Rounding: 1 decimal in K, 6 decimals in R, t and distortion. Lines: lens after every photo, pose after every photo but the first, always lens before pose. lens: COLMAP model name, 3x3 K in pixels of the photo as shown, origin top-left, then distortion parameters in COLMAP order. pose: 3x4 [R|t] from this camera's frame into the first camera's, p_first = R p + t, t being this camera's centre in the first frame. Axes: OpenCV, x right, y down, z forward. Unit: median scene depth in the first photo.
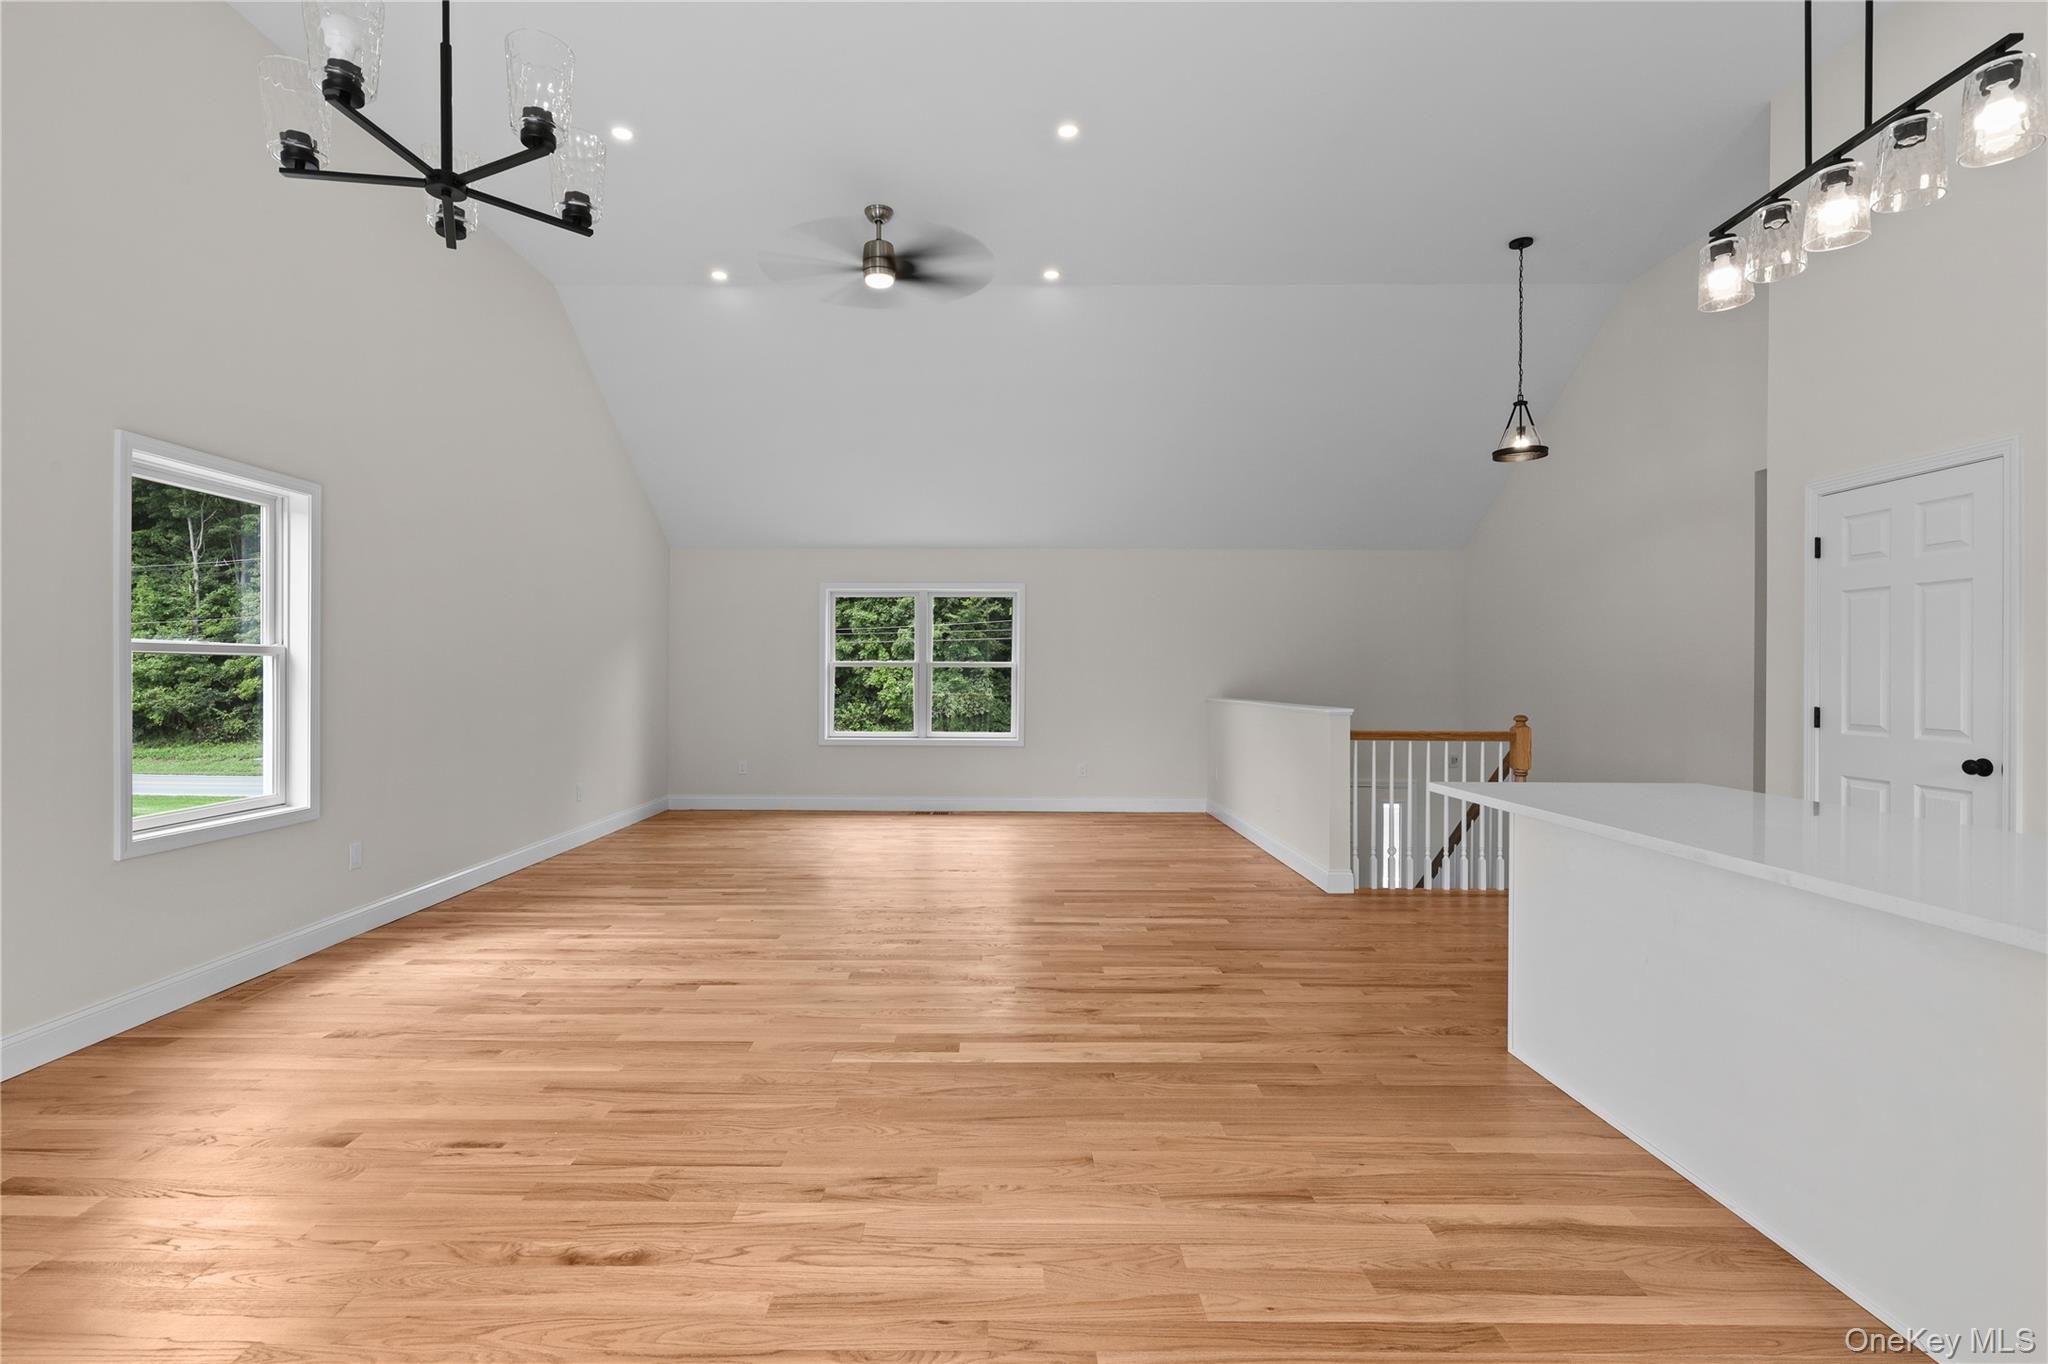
lens RADIAL K [[955.7, 0, 993.3], [0, 955.7, 674.0], [0, 0, 1]] dist [0.005525, -0.000473]
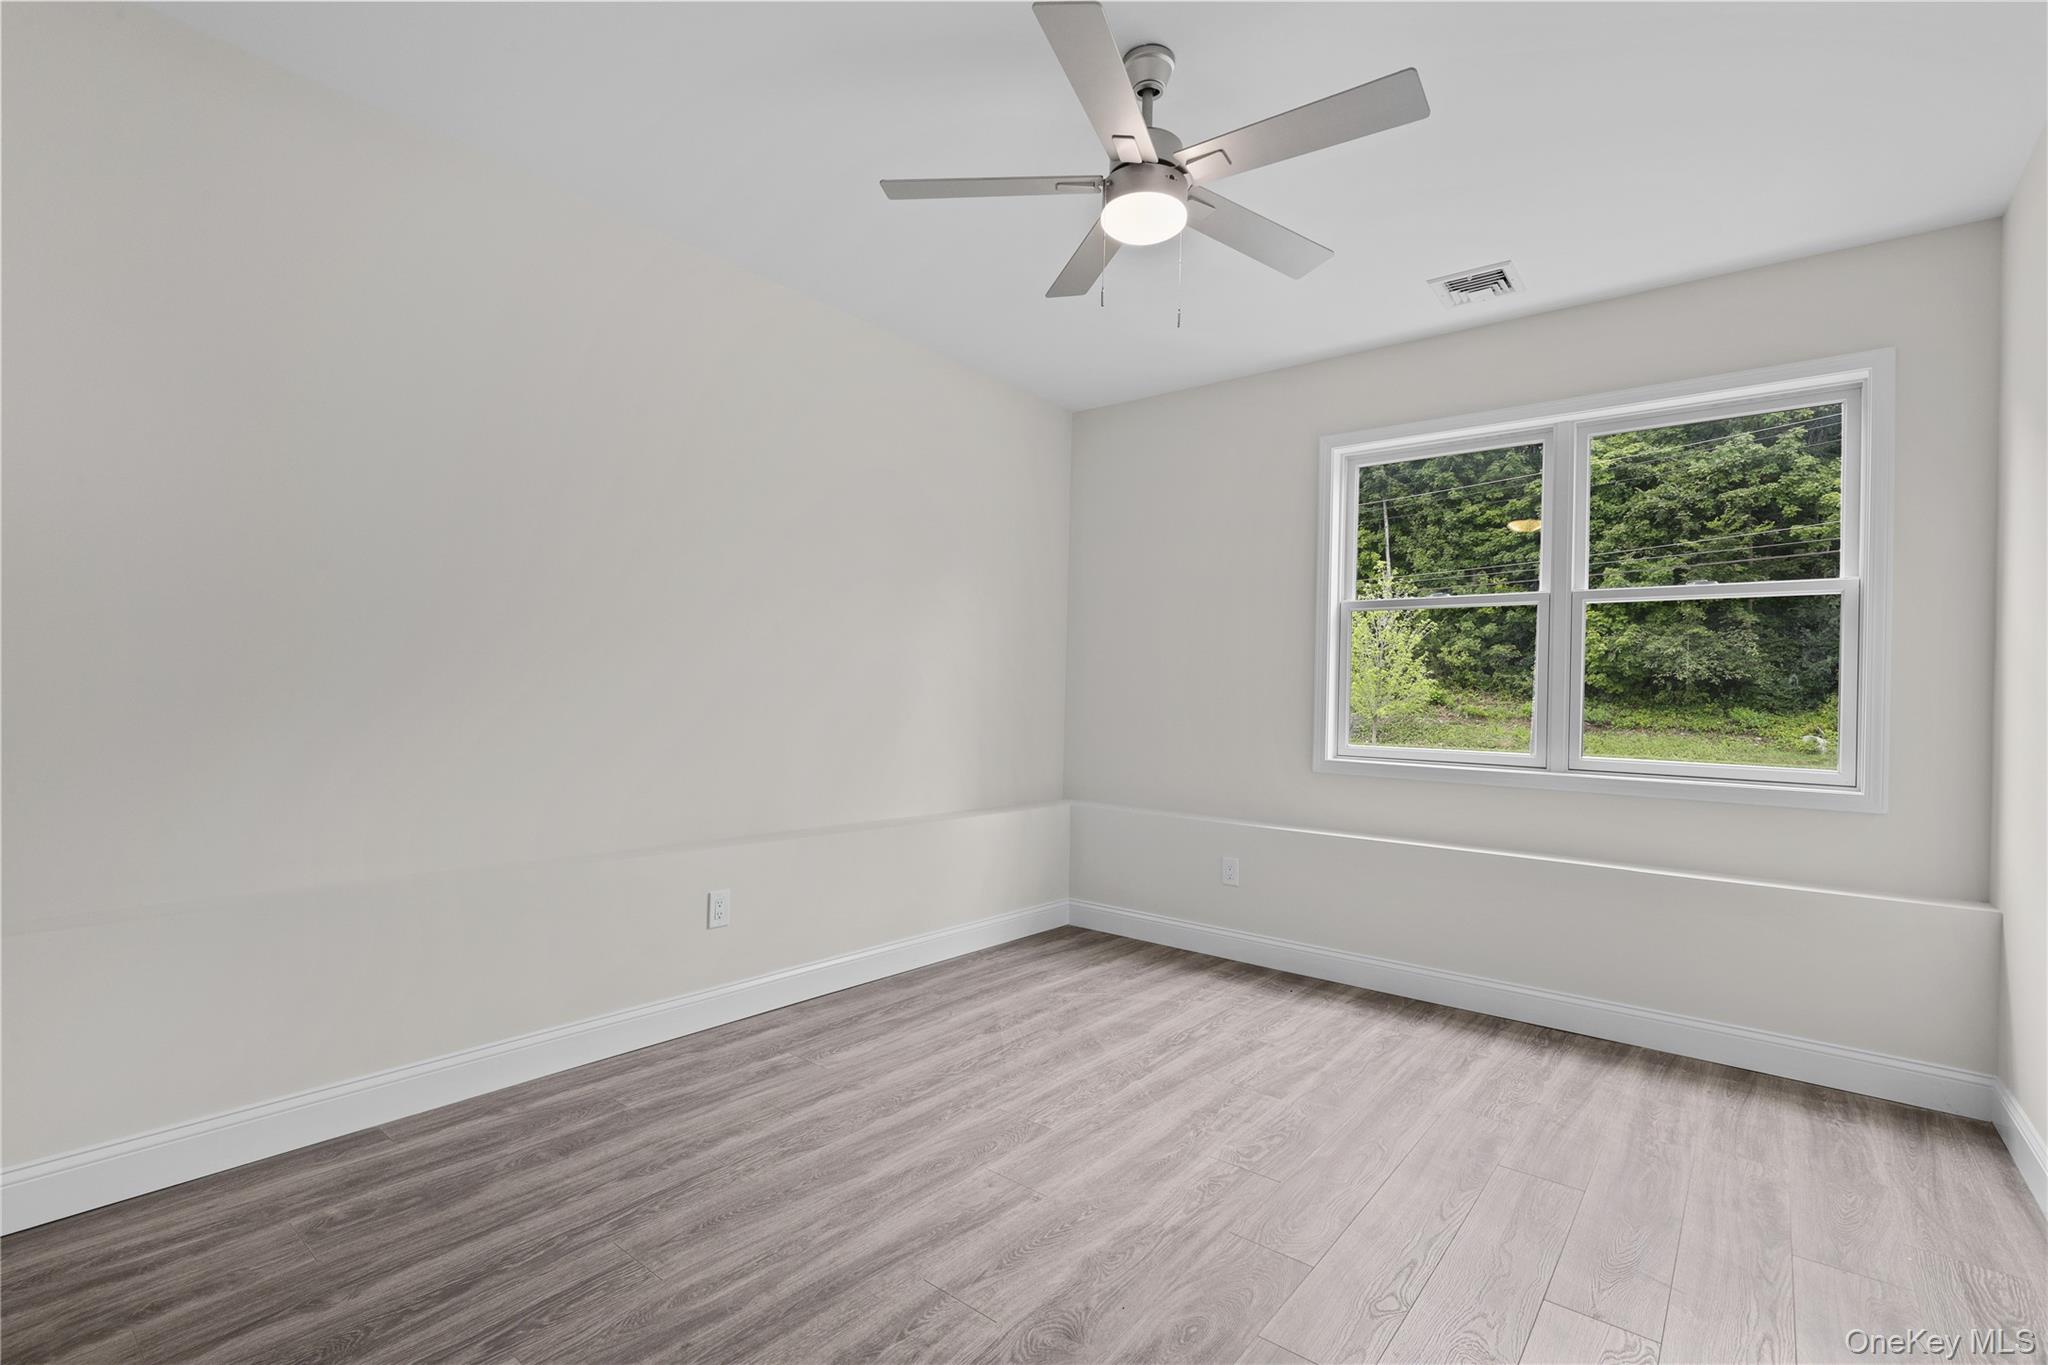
lens RADIAL K [[943.0, 0, 1013.9], [0, 943.0, 687.9], [0, 0, 1]] dist [0.008122, -0.000041]
pose [[0.786279, 0.008641, -0.617811, -0.012022], [0.026098, 0.998545, 0.047181, 0.008604], [0.617320, -0.053221, 0.784910, 1.335845]]
